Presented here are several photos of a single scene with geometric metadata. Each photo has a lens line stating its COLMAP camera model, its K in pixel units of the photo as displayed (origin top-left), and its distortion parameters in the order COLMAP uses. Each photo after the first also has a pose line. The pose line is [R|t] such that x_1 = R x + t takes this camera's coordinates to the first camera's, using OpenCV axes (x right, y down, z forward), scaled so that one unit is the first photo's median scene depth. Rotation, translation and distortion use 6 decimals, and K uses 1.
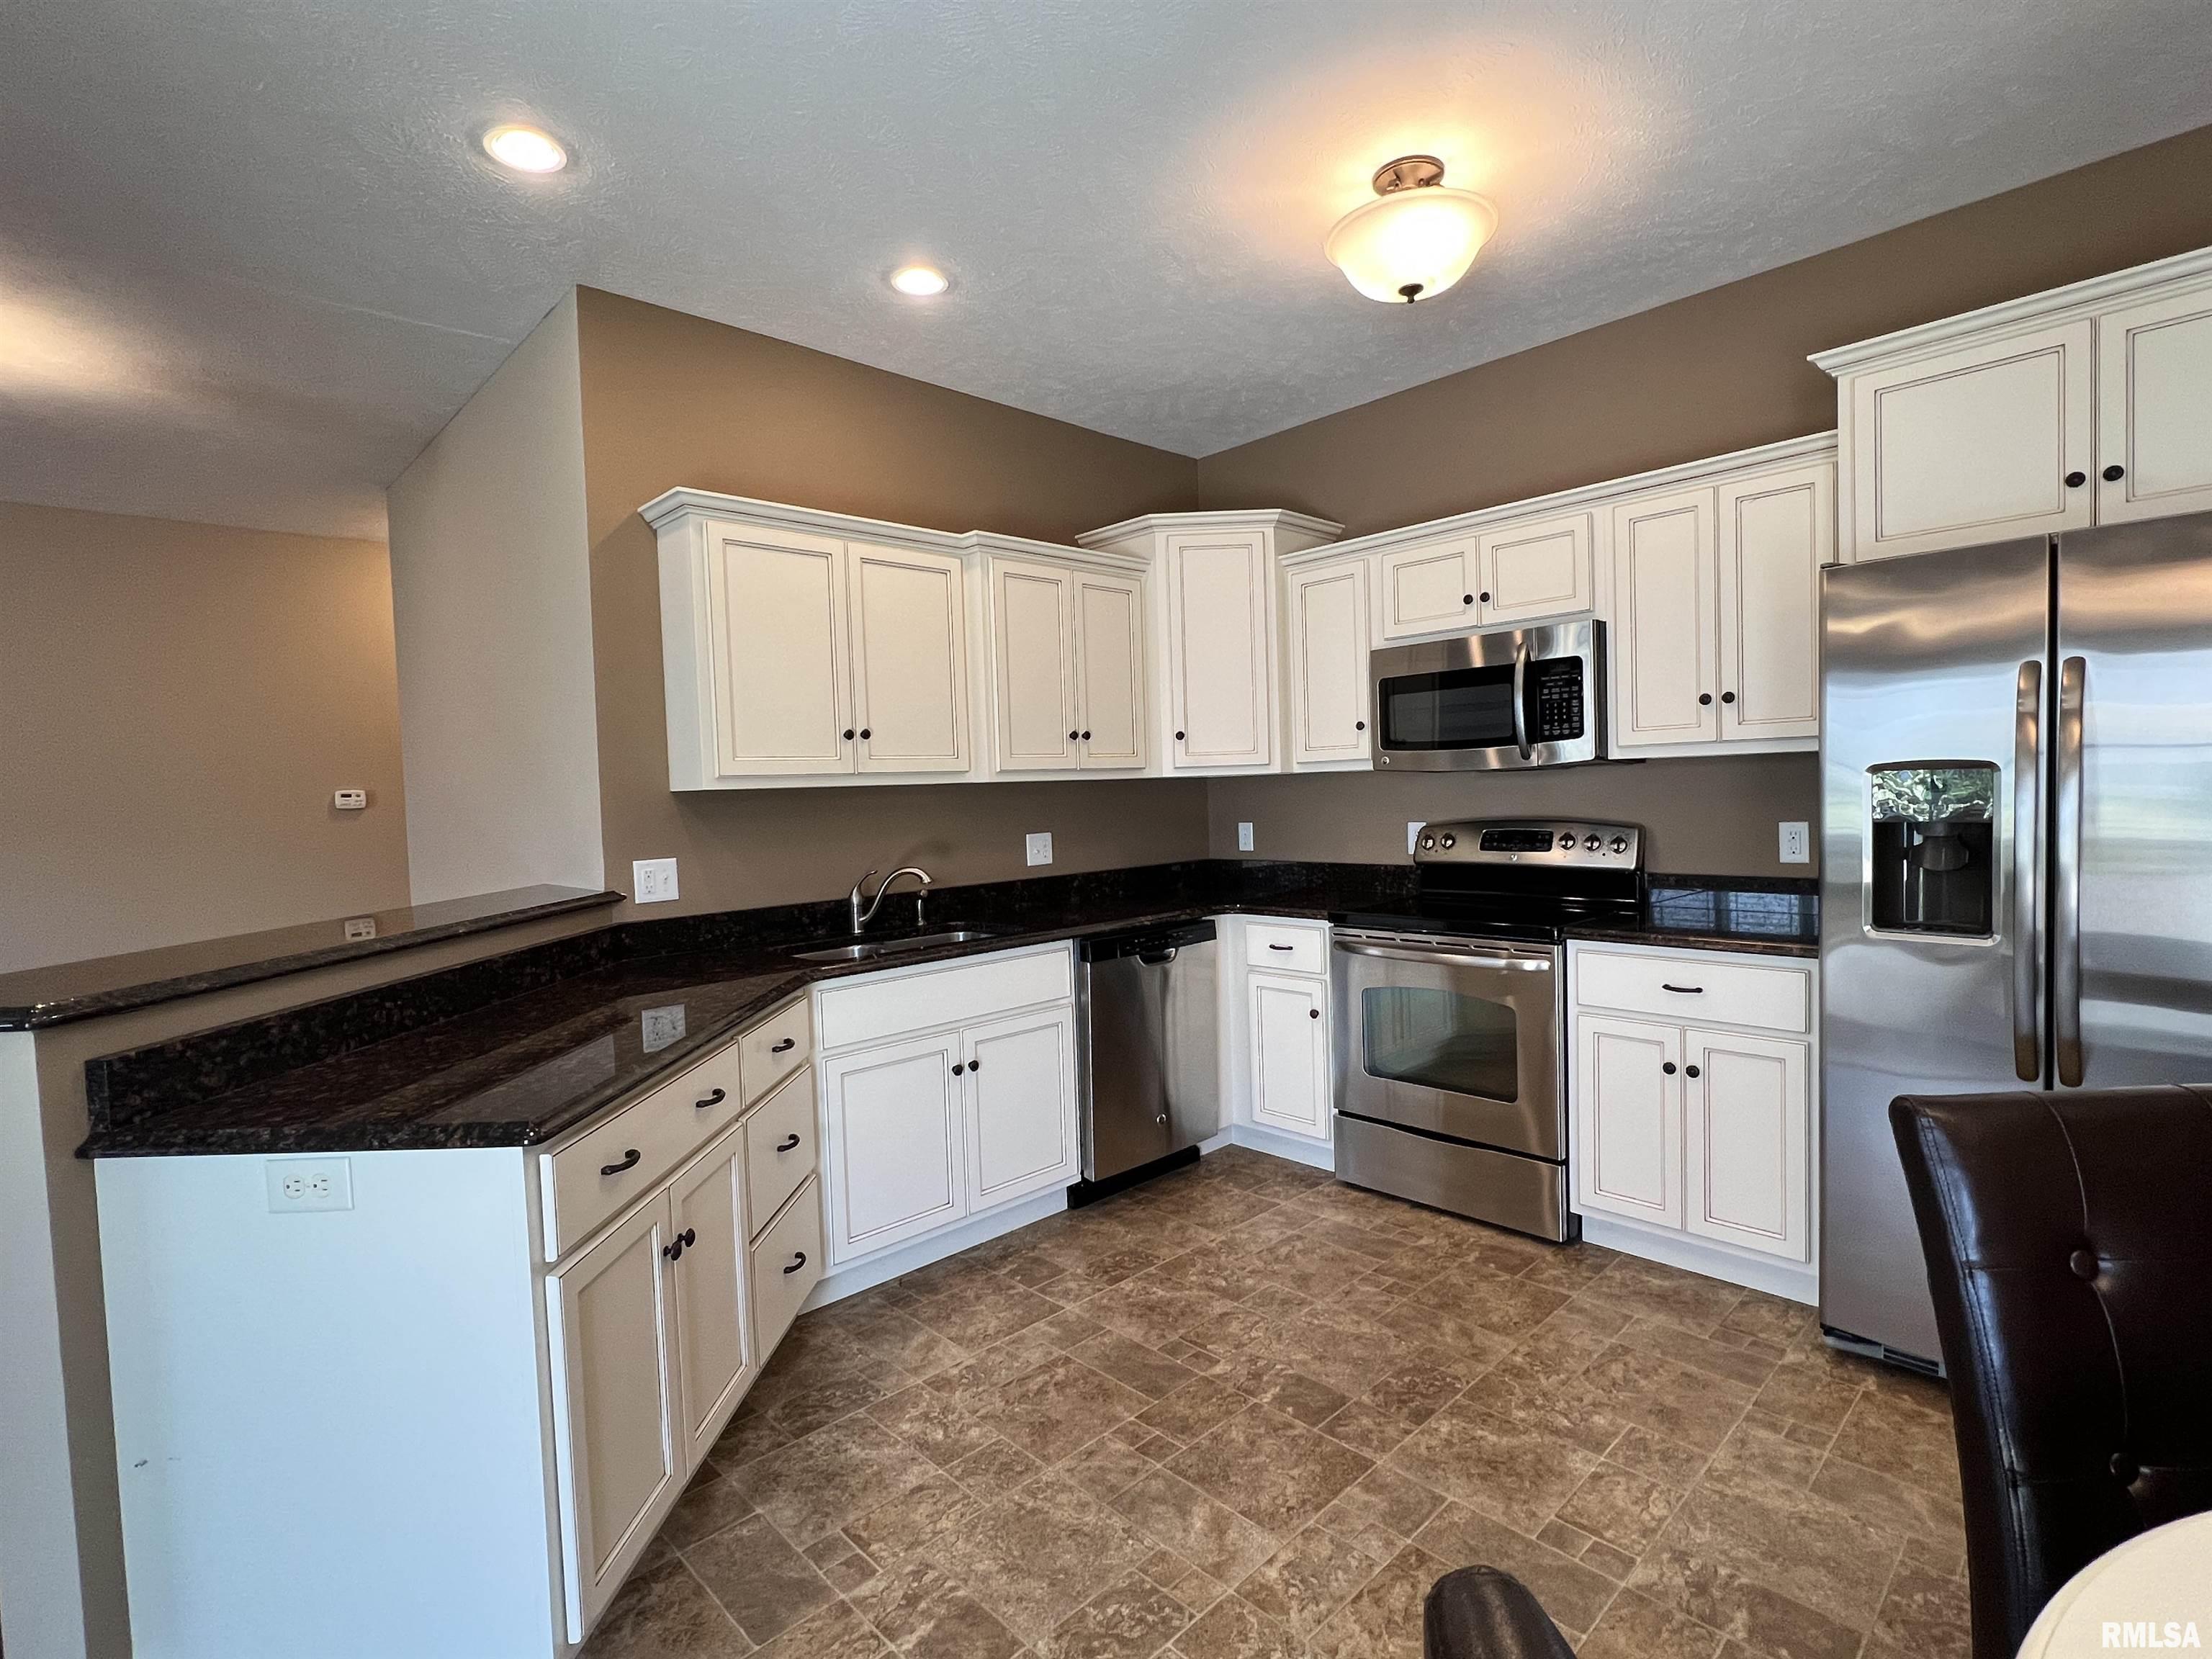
lens RADIAL K [[1065.3, 0, 1108.7], [0, 1065.3, 832.2], [0, 0, 1]] dist [-0.000330, 0.000576]
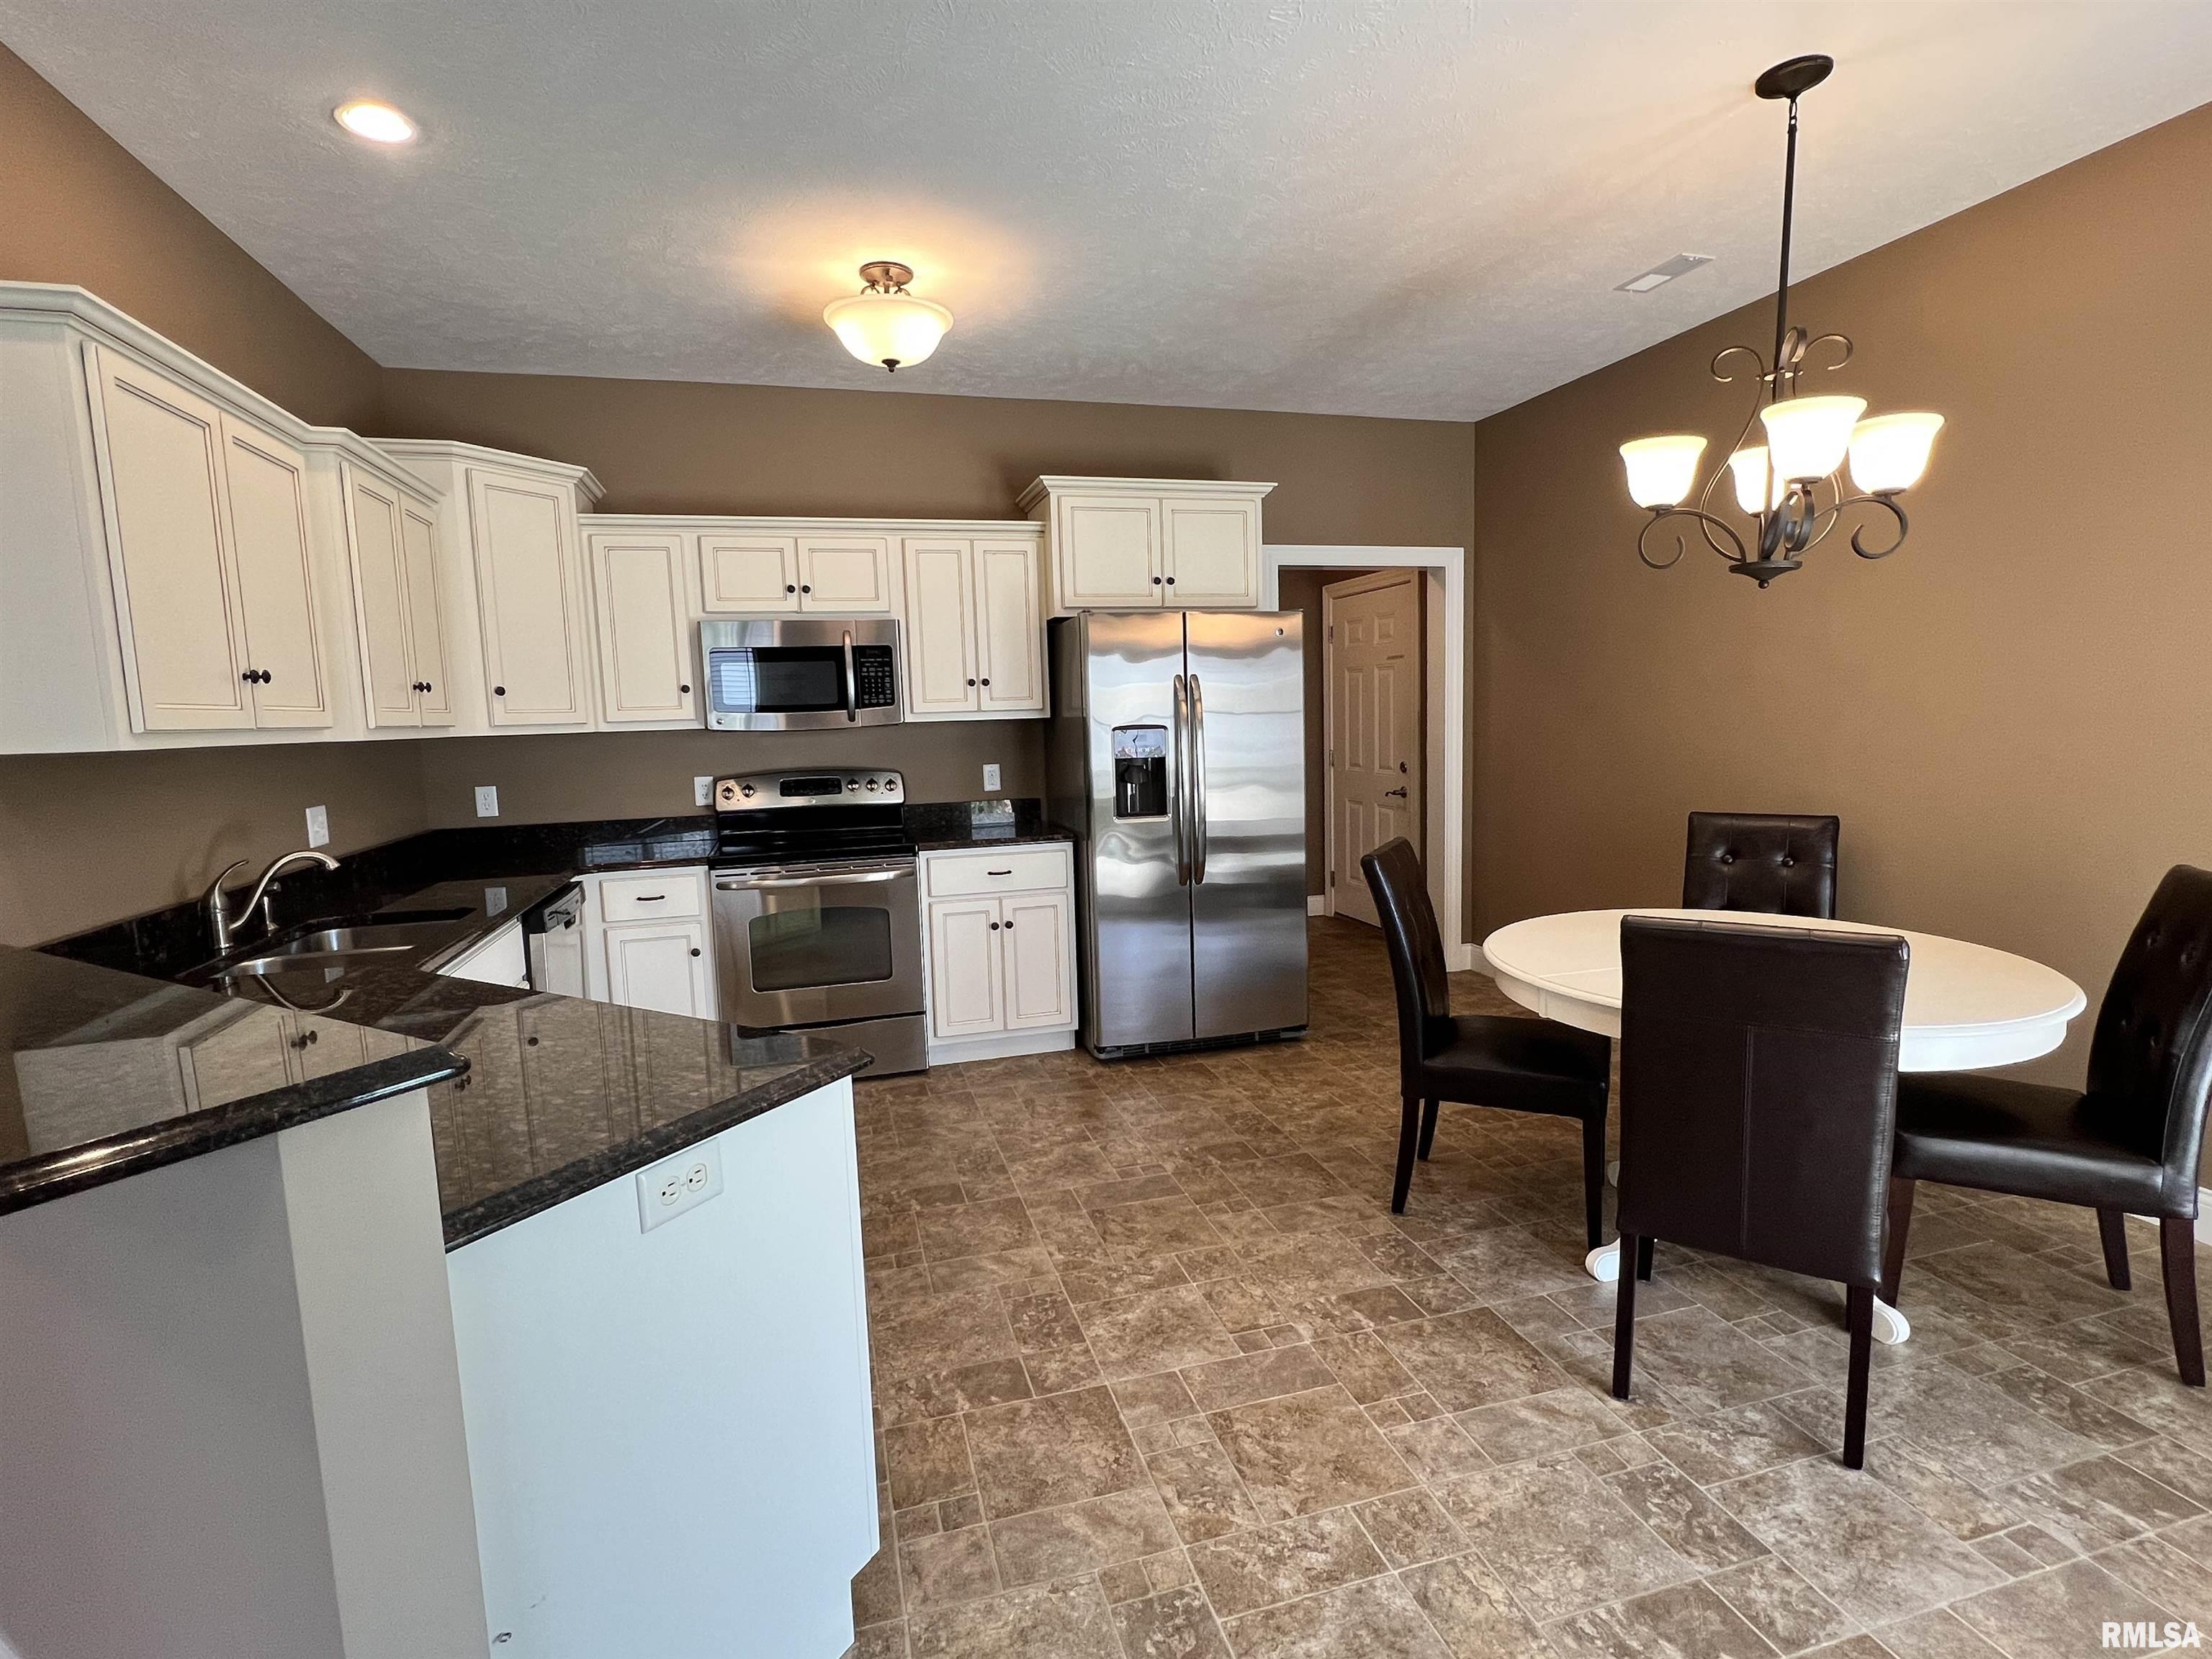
lens RADIAL K [[1065.3, 0, 1108.7], [0, 1065.3, 832.2], [0, 0, 1]] dist [-0.000330, 0.000576]
pose [[0.465999, -0.078613, 0.881286, -0.622453], [0.051426, 0.996768, 0.061722, 0.001810], [-0.883290, 0.016558, 0.468535, 0.122755]]
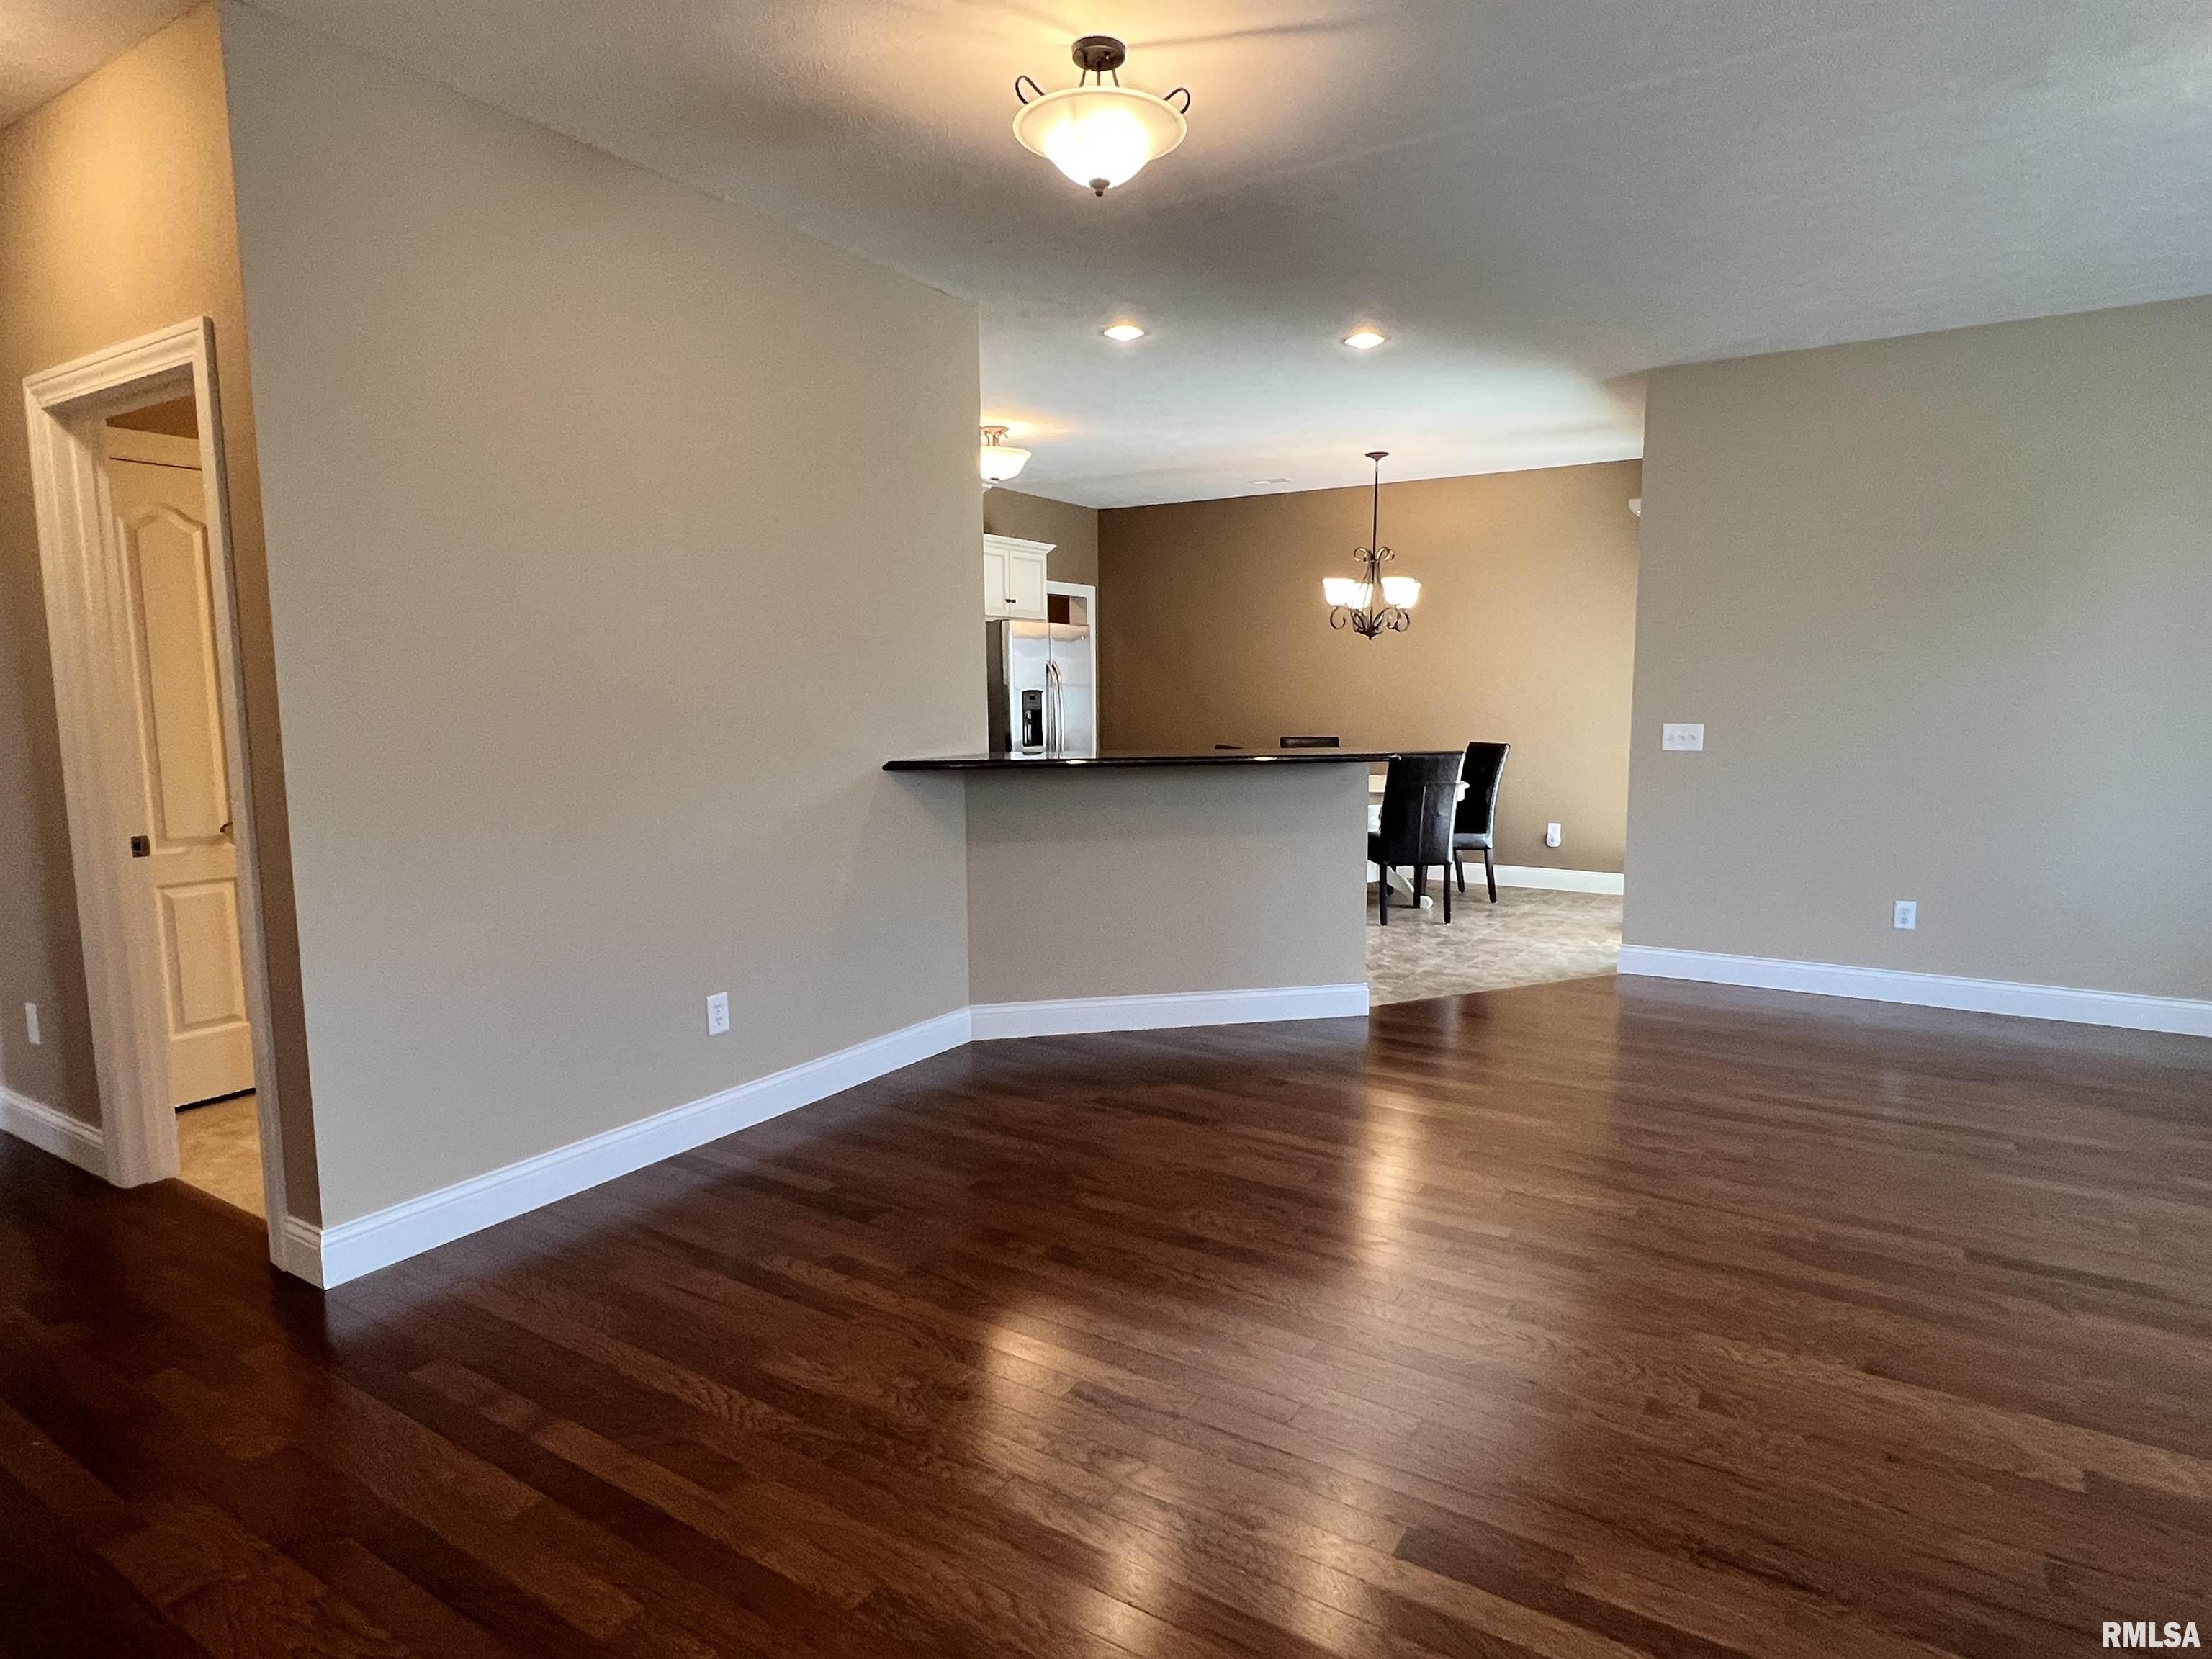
lens RADIAL K [[1238.6, 0, 1119.6], [0, 1238.6, 837.4], [0, 0, 1]] dist [0.004620, 0.001931]
pose [[-0.246319, -0.080399, 0.965848, -1.913328], [0.053712, 0.993889, 0.096432, 0.018705], [-0.967699, 0.075631, -0.240496, 1.129221]]
